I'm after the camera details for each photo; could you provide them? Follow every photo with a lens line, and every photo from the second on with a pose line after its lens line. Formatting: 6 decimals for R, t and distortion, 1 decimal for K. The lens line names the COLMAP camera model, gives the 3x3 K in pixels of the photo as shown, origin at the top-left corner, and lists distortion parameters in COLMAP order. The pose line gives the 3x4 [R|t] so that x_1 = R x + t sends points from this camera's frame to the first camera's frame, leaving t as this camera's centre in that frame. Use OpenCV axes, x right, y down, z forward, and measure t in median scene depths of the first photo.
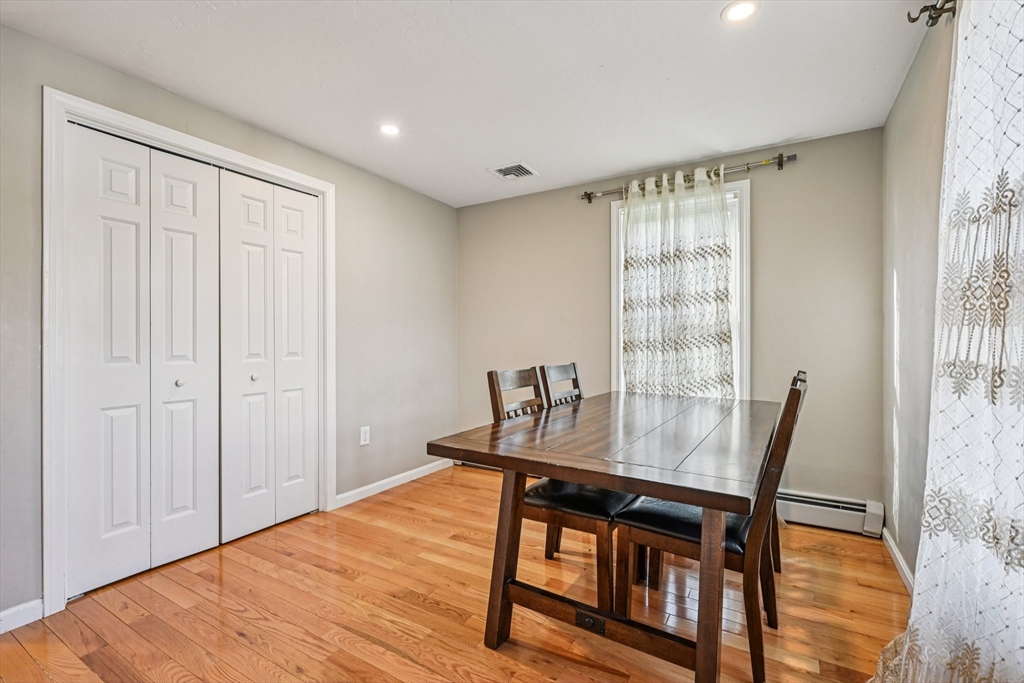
lens RADIAL K [[456.4, 0, 510.9], [0, 456.4, 344.6], [0, 0, 1]] dist [0.000671, -0.000066]
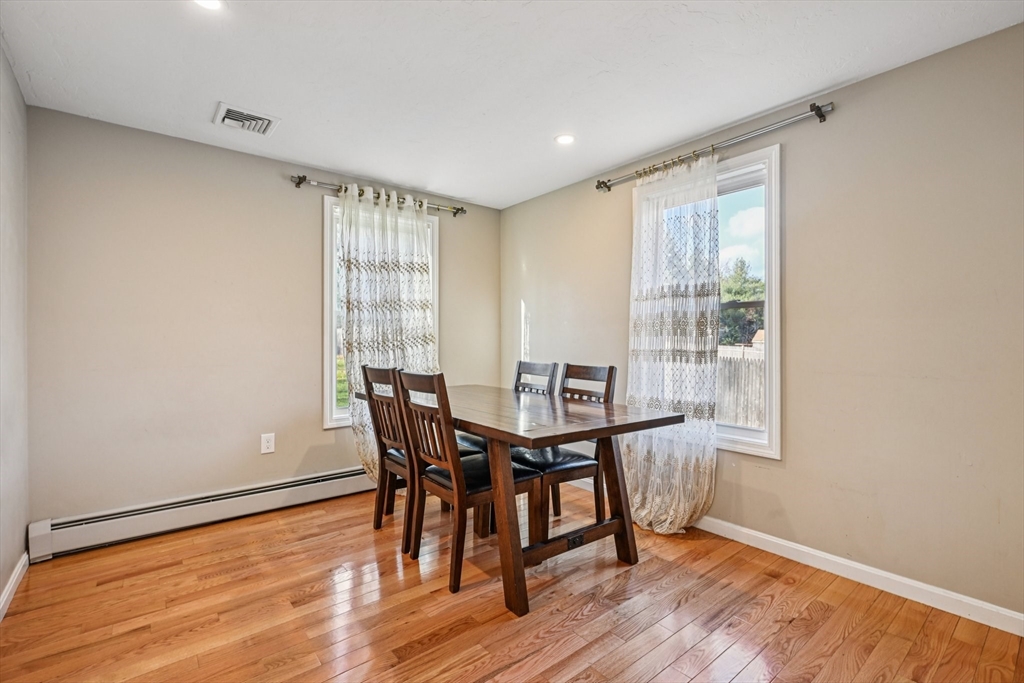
lens RADIAL K [[456.4, 0, 510.9], [0, 456.4, 344.6], [0, 0, 1]] dist [0.000671, -0.000066]
pose [[0.341575, -0.010345, 0.939798, -0.603142], [0.009647, 0.999925, 0.007501, -0.006034], [-0.939805, 0.006504, 0.341649, 0.348467]]
